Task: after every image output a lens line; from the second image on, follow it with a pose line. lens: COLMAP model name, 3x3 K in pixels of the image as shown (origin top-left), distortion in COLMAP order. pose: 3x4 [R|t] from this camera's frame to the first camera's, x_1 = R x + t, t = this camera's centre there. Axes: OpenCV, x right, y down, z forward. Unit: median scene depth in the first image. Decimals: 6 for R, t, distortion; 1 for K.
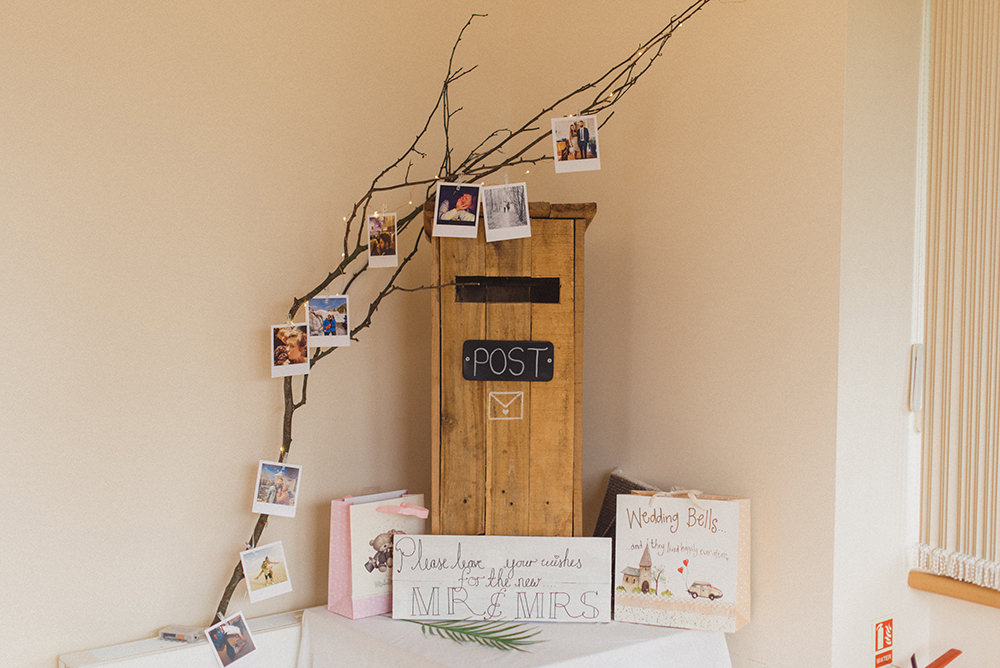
lens RADIAL K [[1460.8, 0, 499.8], [0, 1460.8, 333.6], [0, 0, 1]] dist [0.030739, 0.000000]
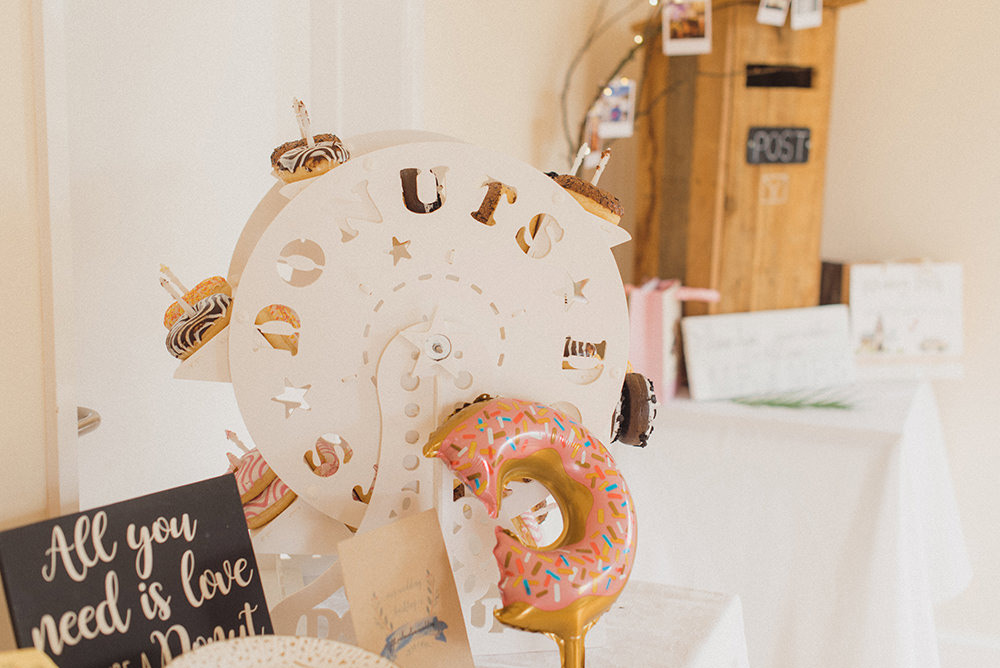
lens RADIAL K [[1460.8, 0, 500.1], [0, 1460.8, 334.7], [0, 0, 1]] dist [0.030739, 0.000000]
pose [[0.859094, -0.079700, 0.505575, -0.709749], [0.030928, 0.994080, 0.104155, 0.038066], [-0.510883, -0.073843, 0.856473, 0.191596]]
